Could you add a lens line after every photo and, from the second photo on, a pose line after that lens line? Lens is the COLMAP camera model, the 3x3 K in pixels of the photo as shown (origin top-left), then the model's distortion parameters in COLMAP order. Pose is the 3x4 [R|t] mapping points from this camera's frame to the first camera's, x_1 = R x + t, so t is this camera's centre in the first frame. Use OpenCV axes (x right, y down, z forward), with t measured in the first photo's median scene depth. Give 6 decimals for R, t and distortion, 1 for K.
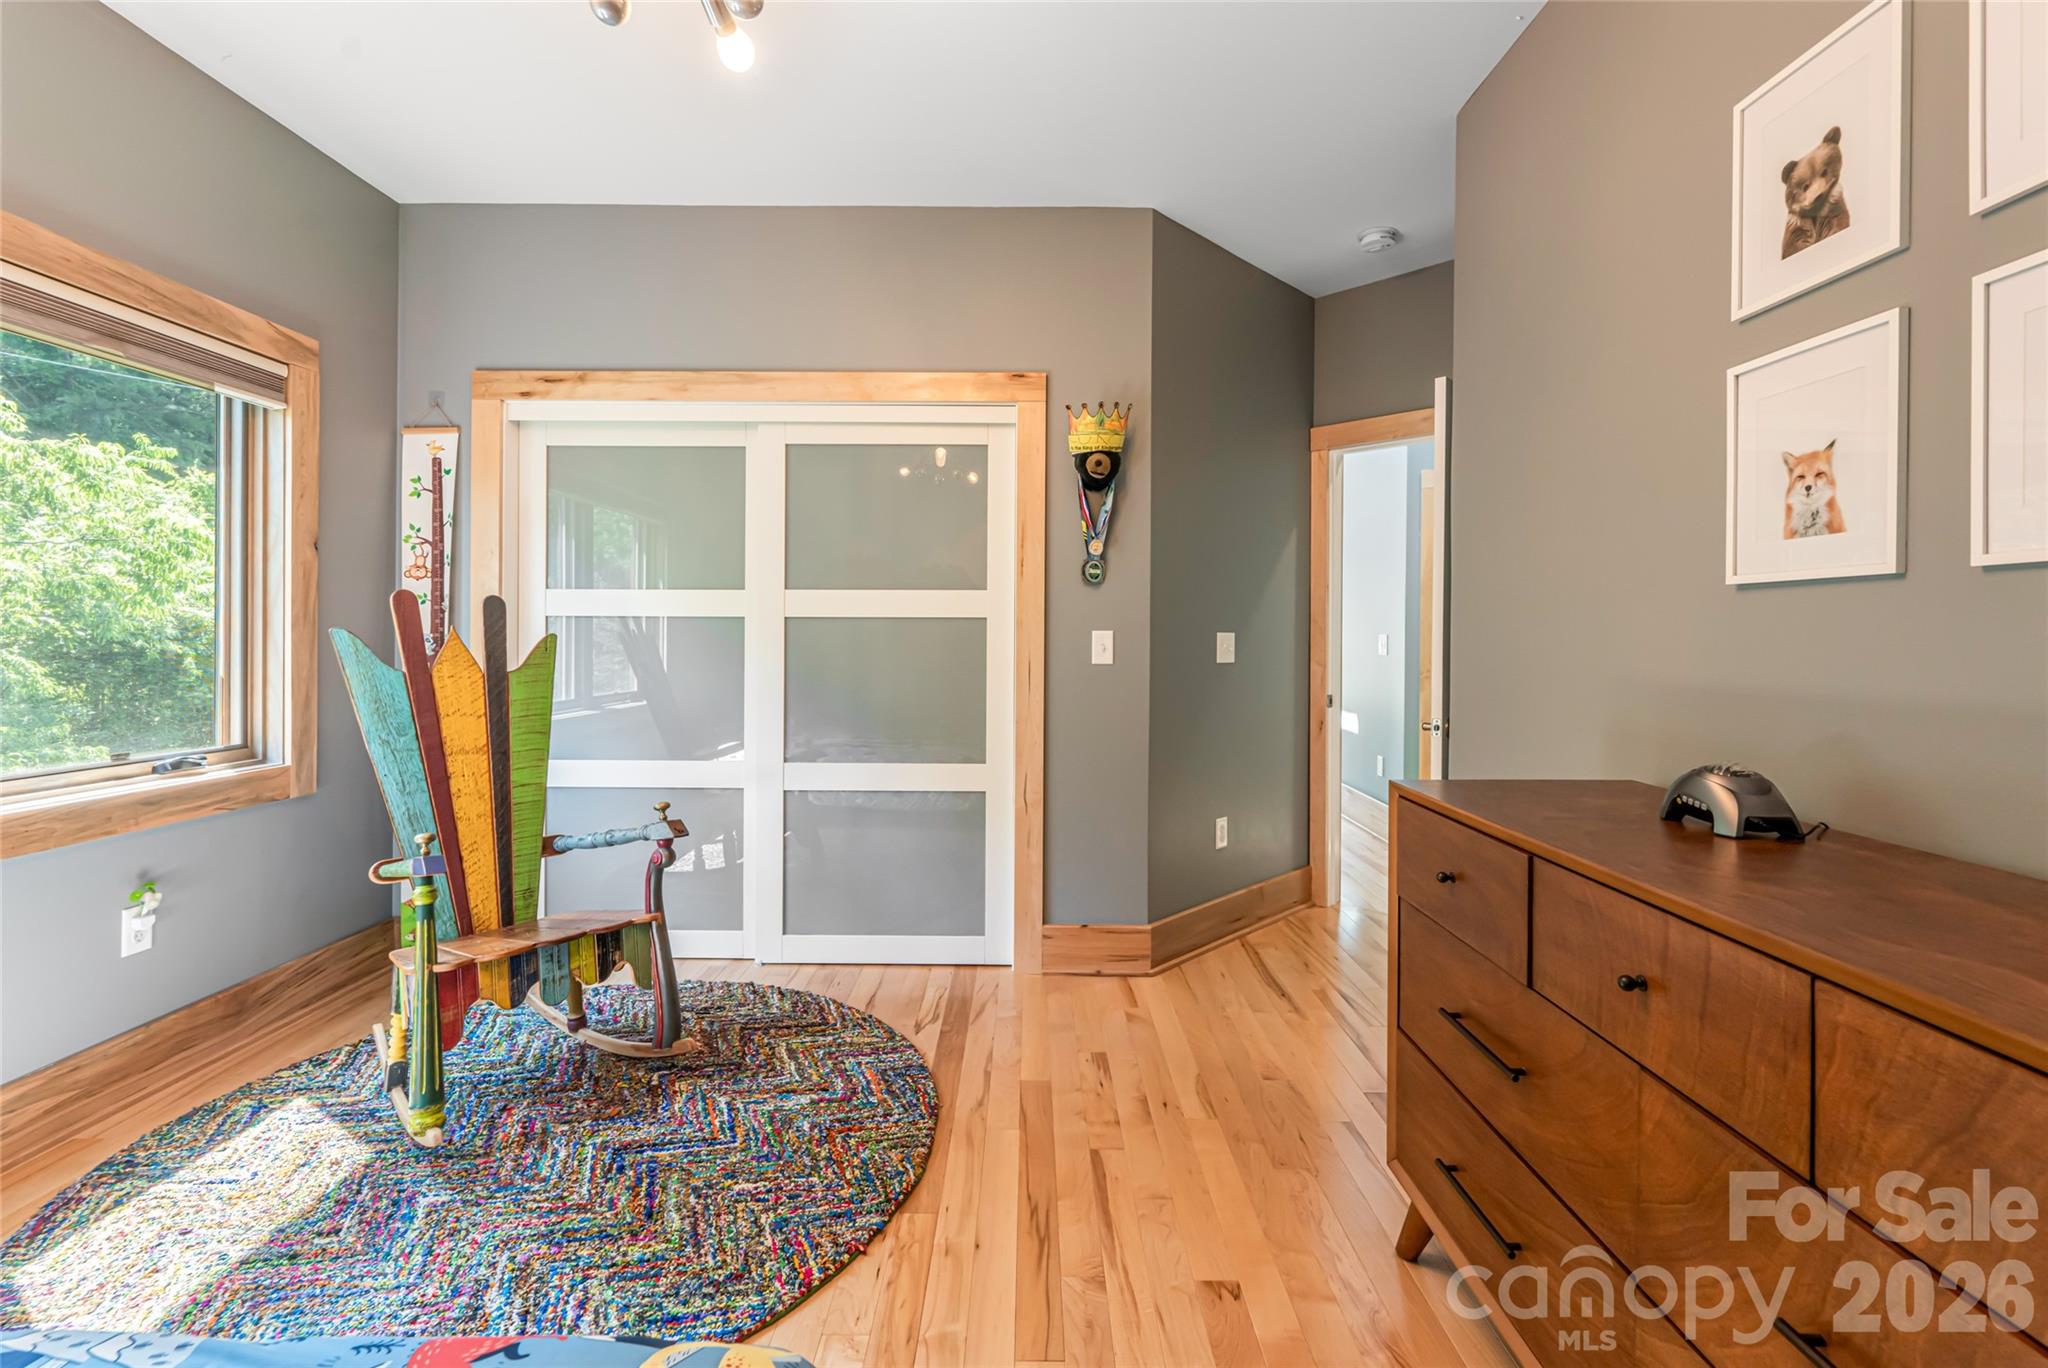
lens RADIAL K [[864.7, 0, 1025.6], [0, 864.7, 634.0], [0, 0, 1]] dist [0.000057, -0.000050]
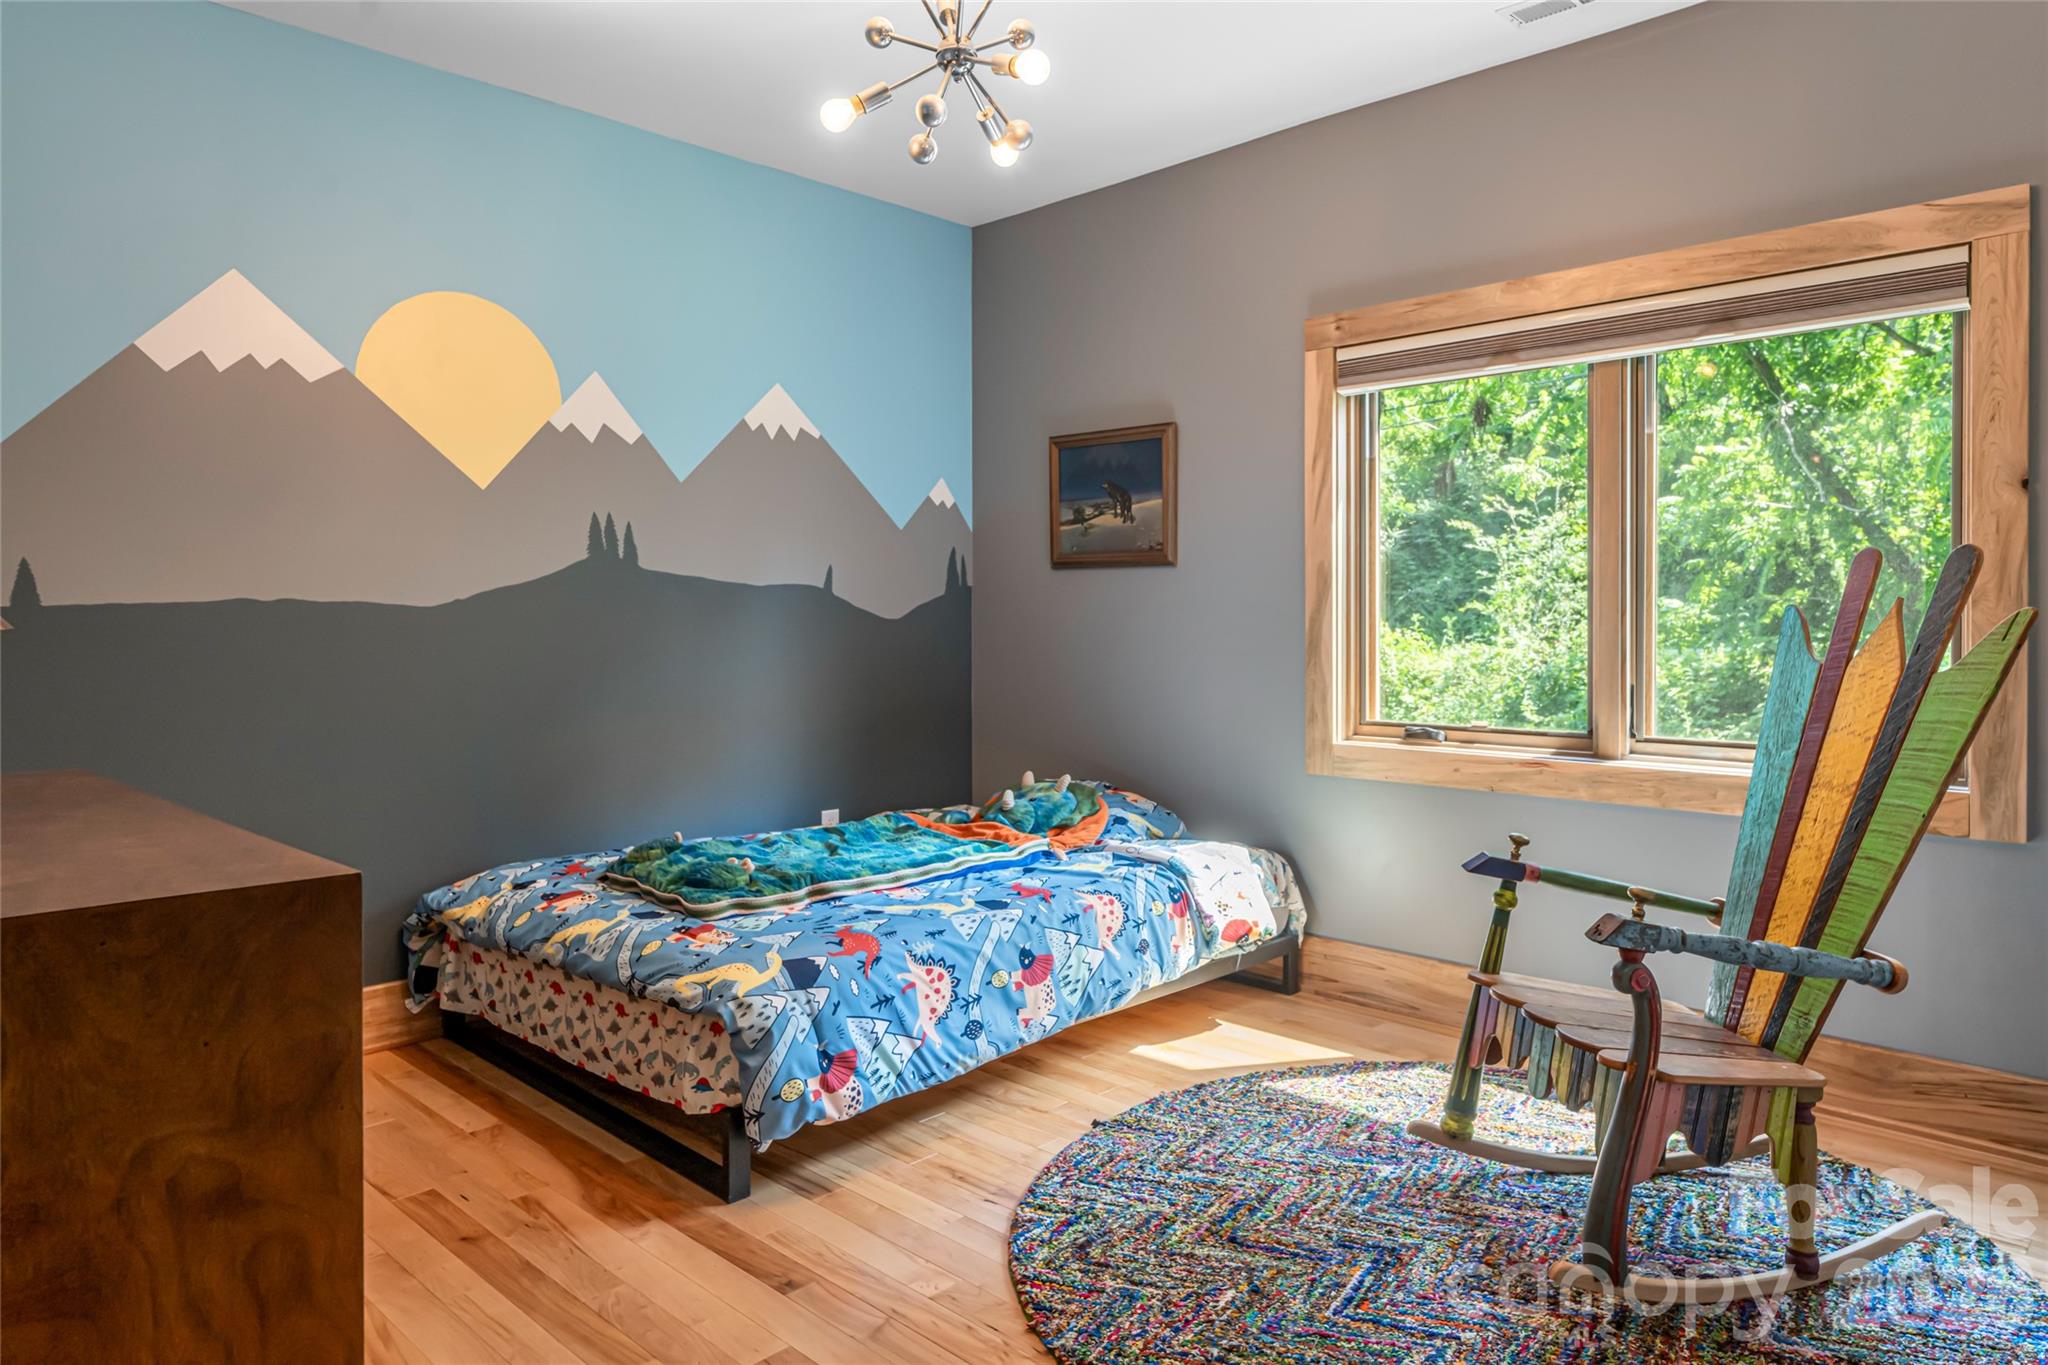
lens RADIAL K [[1182.4, 0, 1030.1], [0, 1182.4, 622.0], [0, 0, 1]] dist [-0.001040, -0.000140]
pose [[-0.663261, -0.001893, -0.748386, 0.569955], [-0.004639, 0.999988, 0.001583, 0.013348], [0.748374, 0.004522, -0.663262, 1.470077]]
